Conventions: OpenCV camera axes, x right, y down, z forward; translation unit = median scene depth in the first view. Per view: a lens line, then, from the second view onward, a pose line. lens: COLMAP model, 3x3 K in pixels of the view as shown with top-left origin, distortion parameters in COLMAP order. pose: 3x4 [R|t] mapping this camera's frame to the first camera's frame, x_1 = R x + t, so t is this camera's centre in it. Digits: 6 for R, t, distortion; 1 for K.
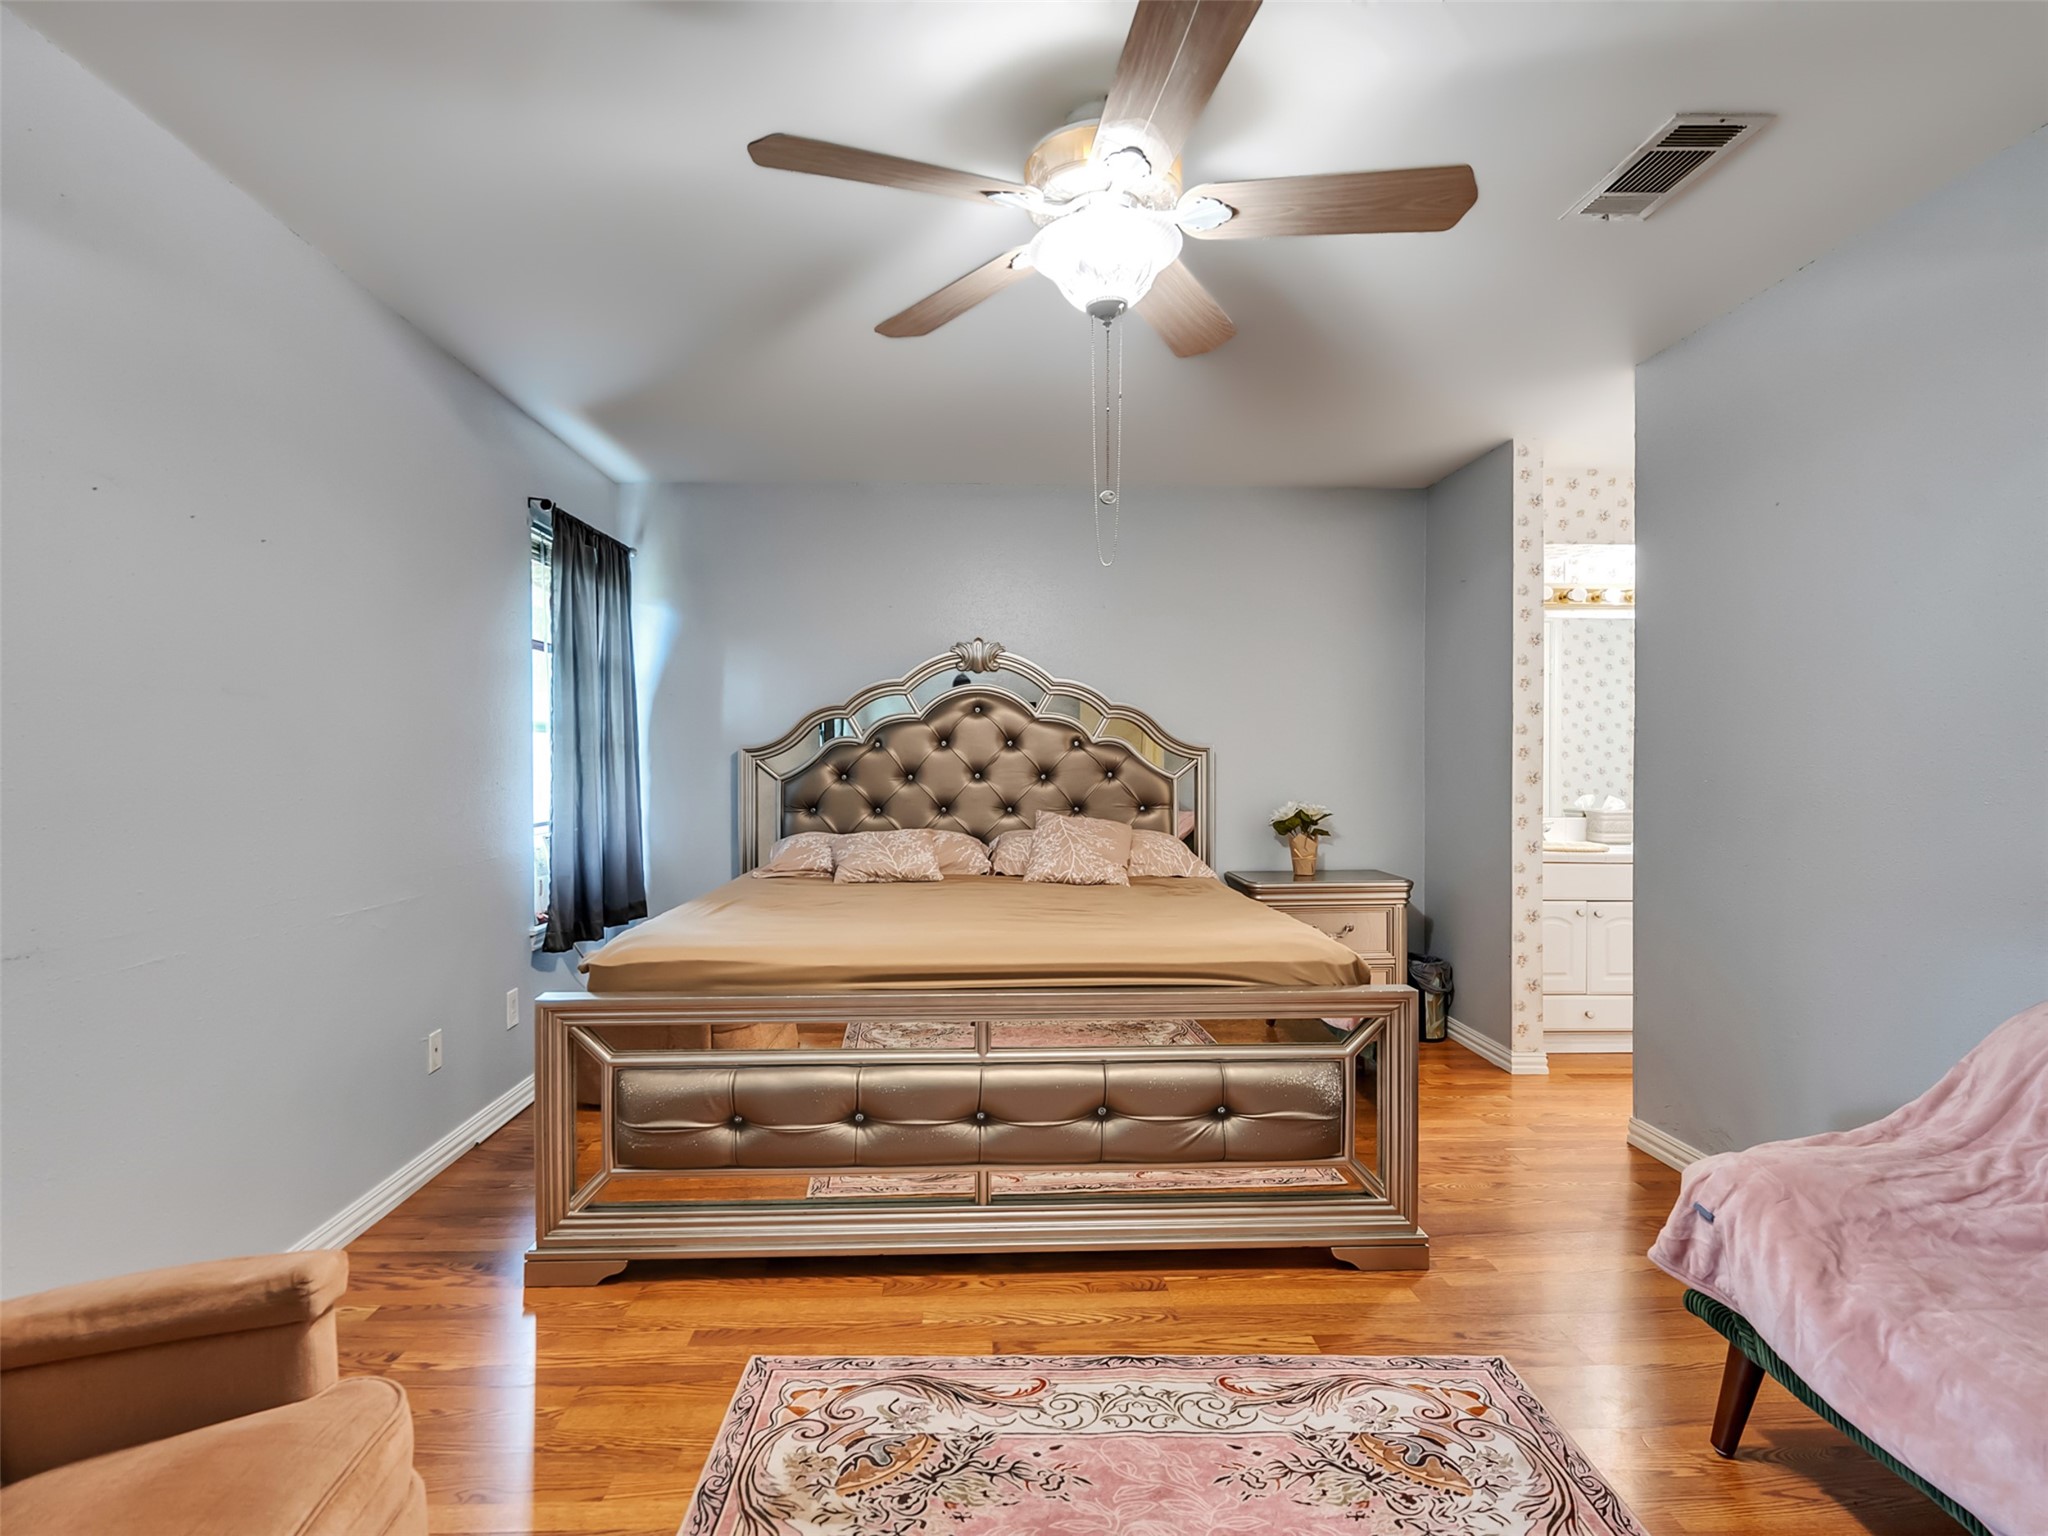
lens RADIAL K [[1043.8, 0, 1018.7], [0, 1043.8, 766.4], [0, 0, 1]] dist [-0.004713, 0.004578]
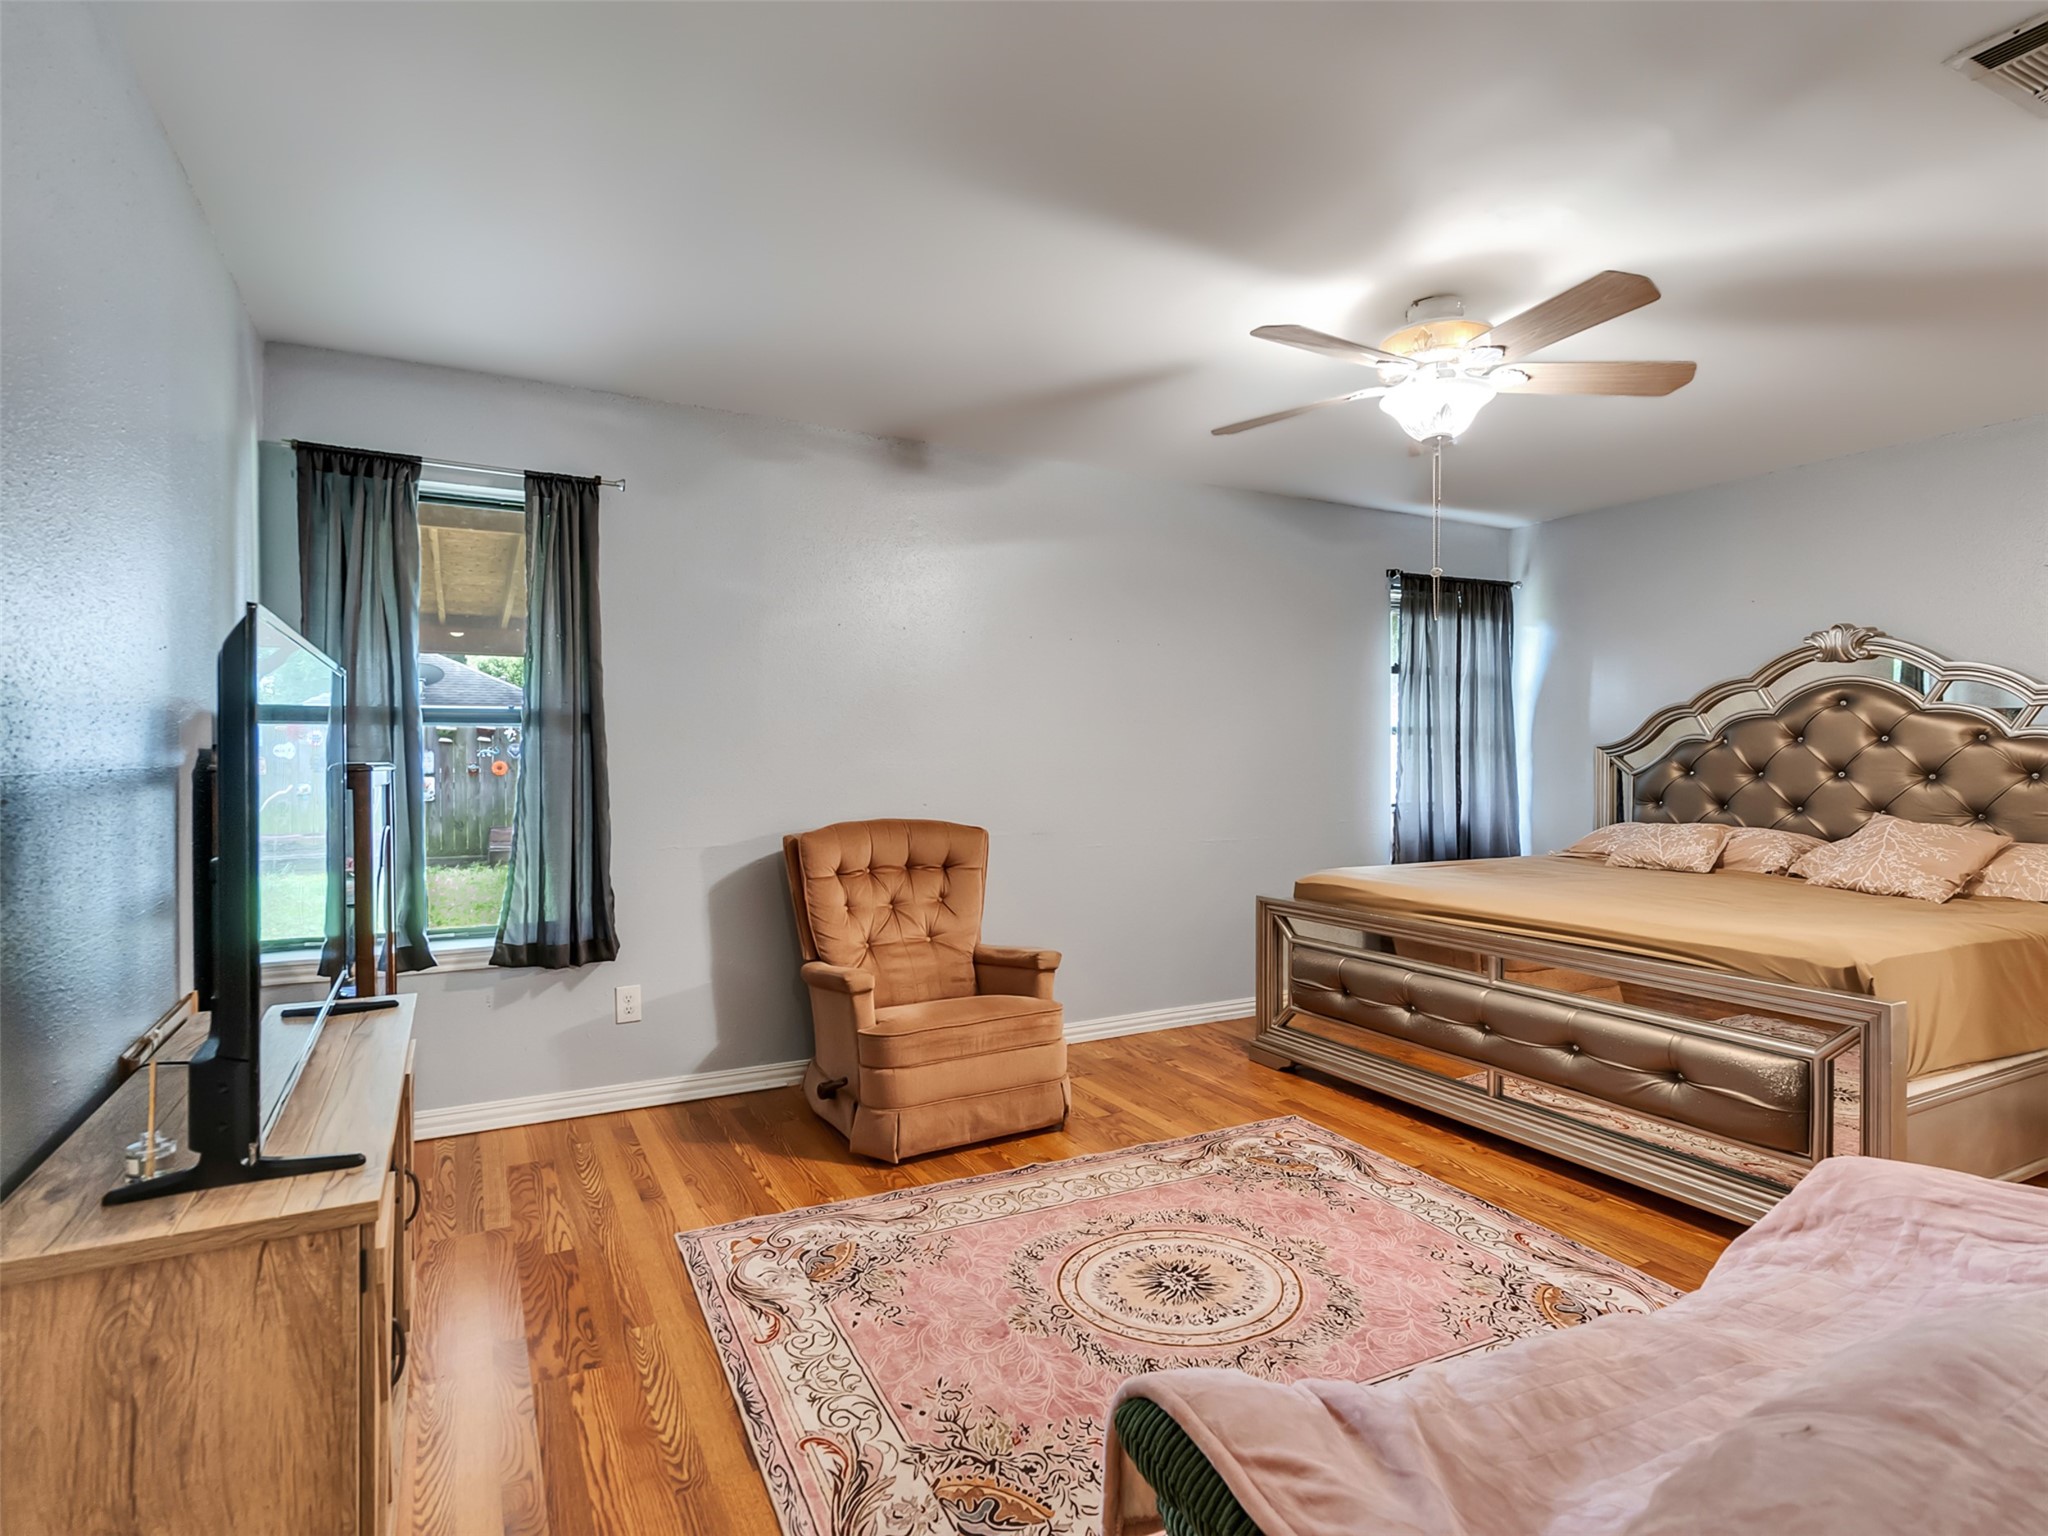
lens RADIAL K [[1043.8, 0, 1019.8], [0, 1043.8, 760.5], [0, 0, 1]] dist [-0.004713, 0.004578]
pose [[0.447613, 0.006215, -0.894206, 0.848526], [-0.006965, 0.999970, 0.003464, -0.001485], [0.894200, 0.004678, 0.447643, -0.113676]]
